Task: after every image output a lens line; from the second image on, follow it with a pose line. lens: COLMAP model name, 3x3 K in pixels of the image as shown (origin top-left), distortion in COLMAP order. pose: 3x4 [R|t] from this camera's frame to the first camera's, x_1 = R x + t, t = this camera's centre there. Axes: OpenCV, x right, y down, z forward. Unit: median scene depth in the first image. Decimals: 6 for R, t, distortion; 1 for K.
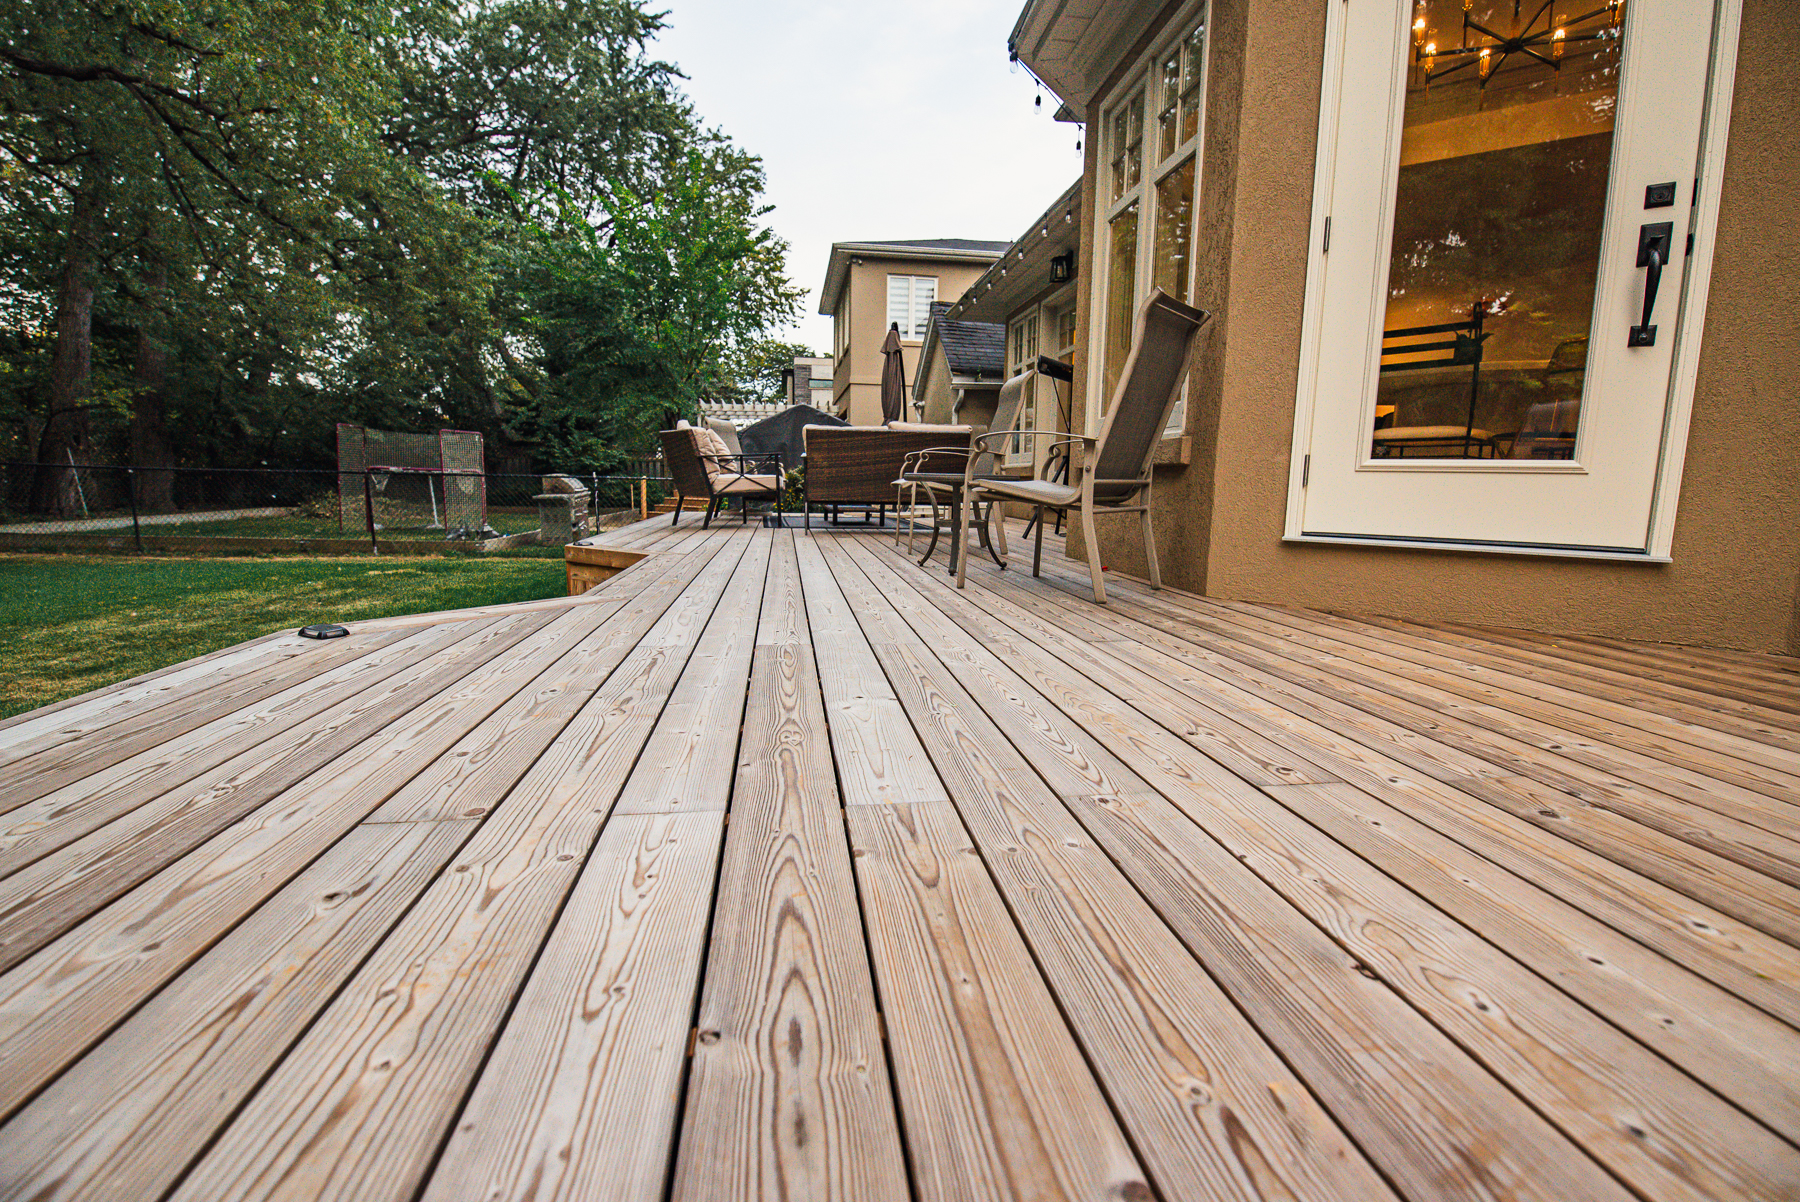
lens RADIAL K [[774.1, 0, 897.1], [0, 774.1, 597.8], [0, 0, 1]] dist [-0.016942, -0.004914]
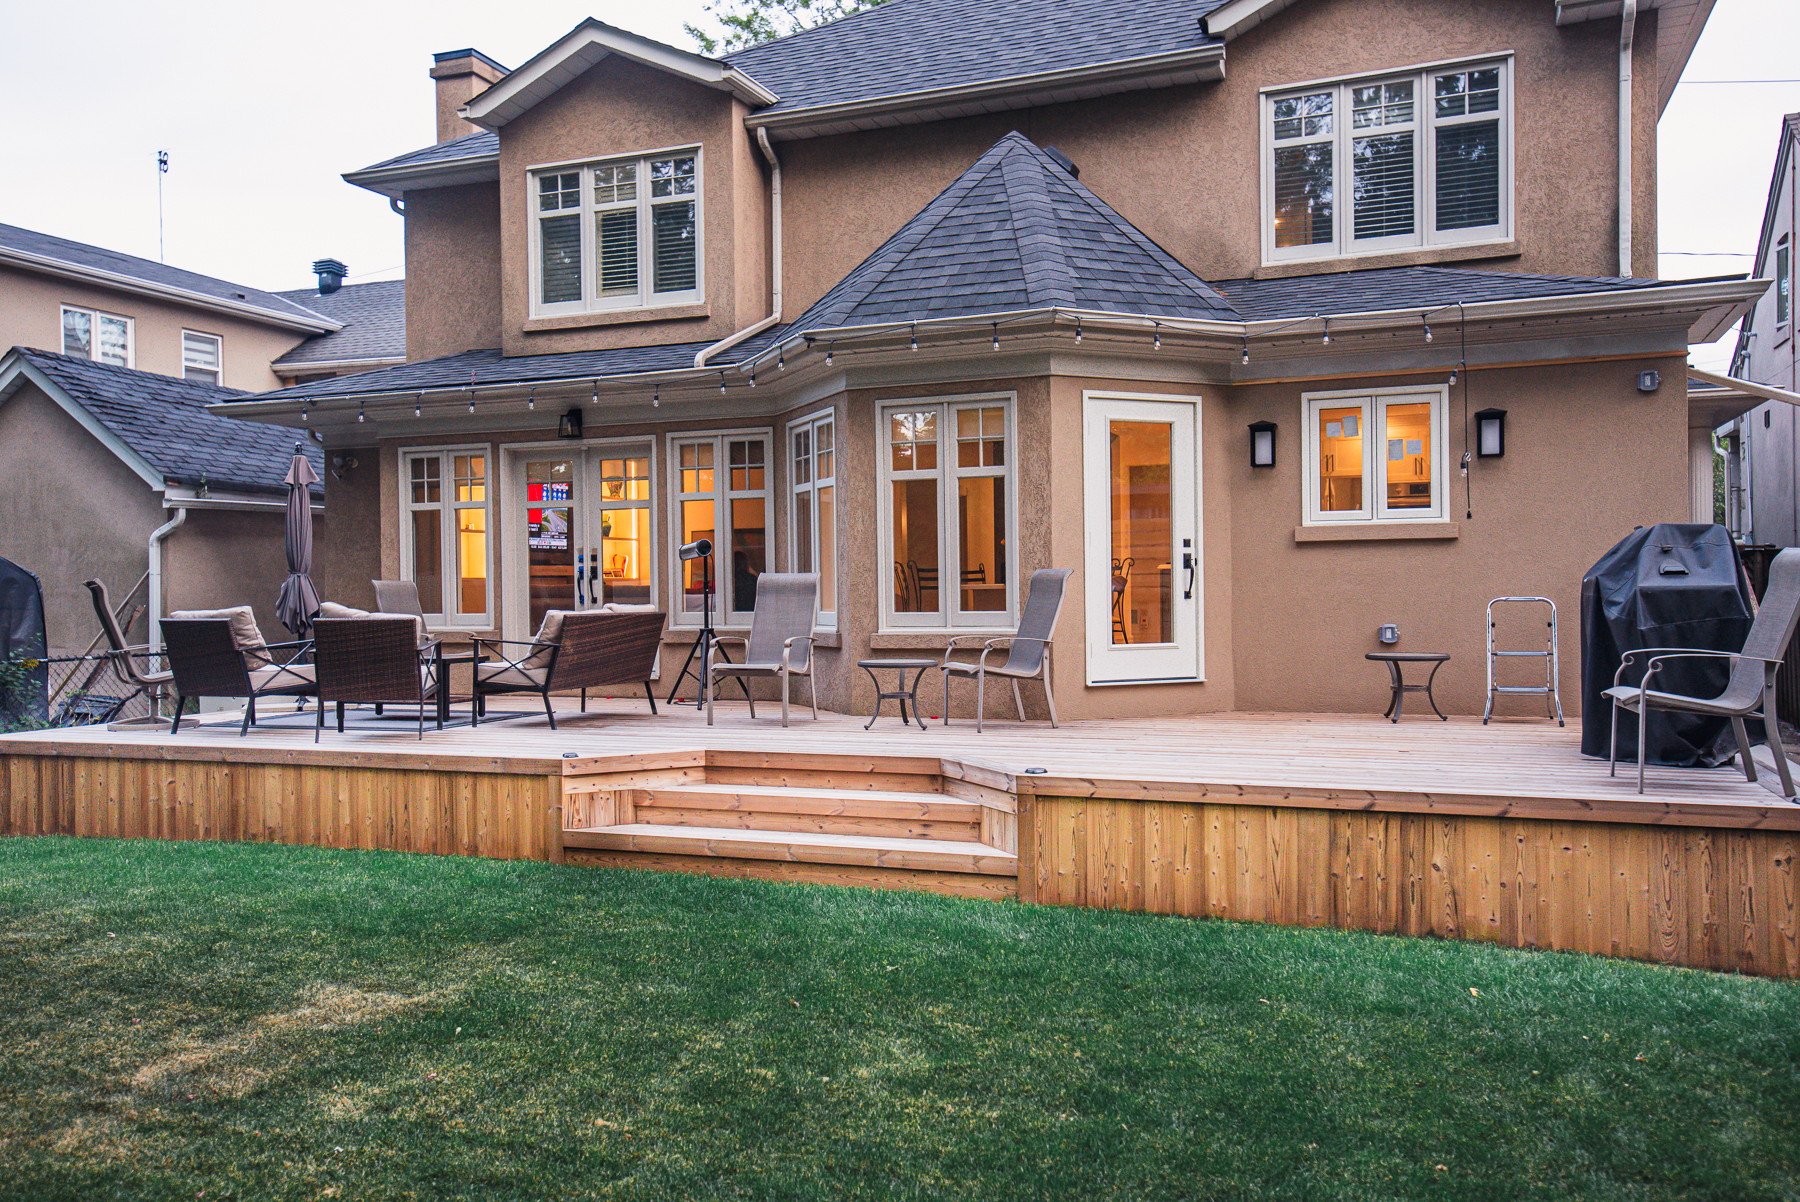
lens RADIAL K [[1388.7, 0, 894.4], [0, 1388.7, 599.0], [0, 0, 1]] dist [0.012181, 0.009461]
pose [[0.479614, -0.027425, 0.877051, -2.900213], [0.150137, 0.987337, -0.051229, -0.189844], [-0.864540, 0.156248, 0.477659, -0.317294]]
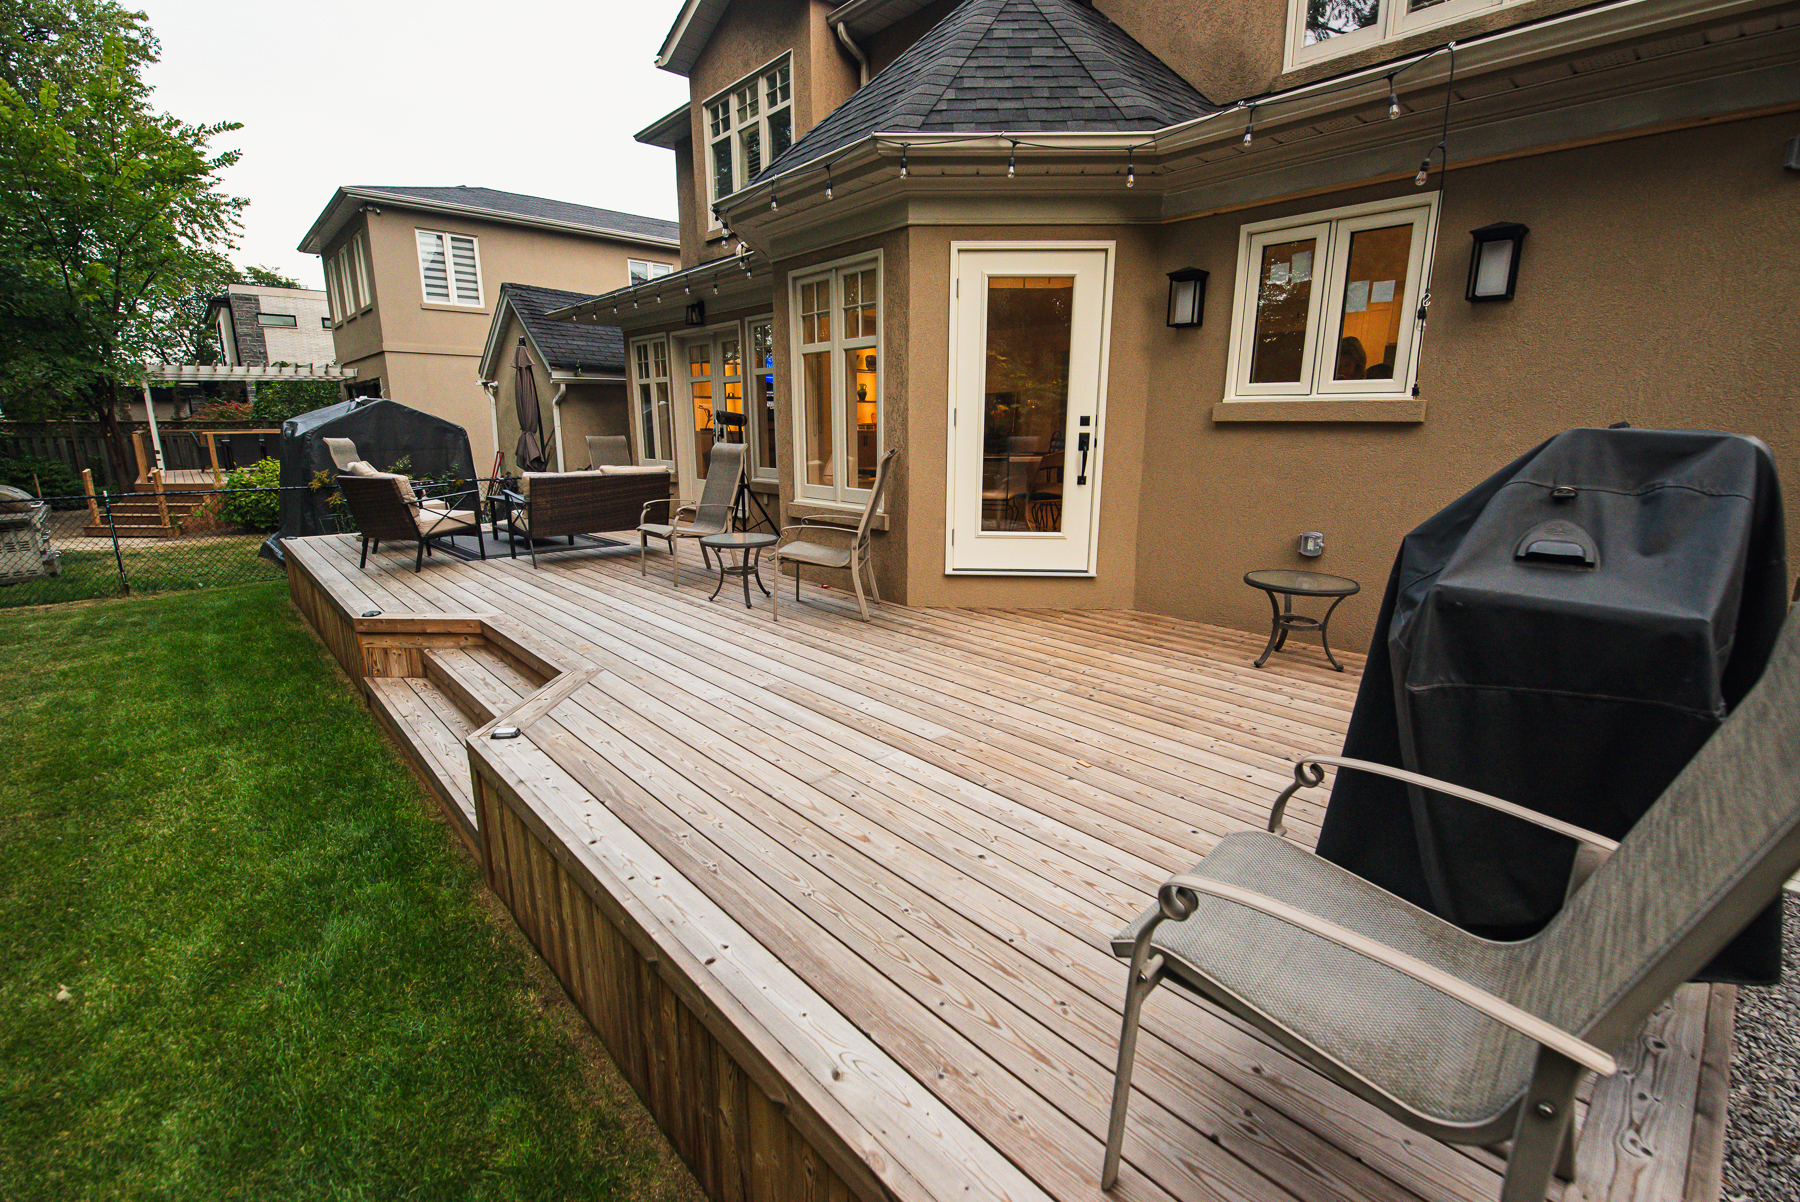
lens RADIAL K [[774.1, 0, 906.2], [0, 774.1, 614.7], [0, 0, 1]] dist [-0.016942, -0.004914]
pose [[0.822638, -0.148539, 0.548819, -0.651609], [0.093728, 0.987493, 0.126776, -0.229651], [-0.560787, -0.052851, 0.826272, -0.540577]]
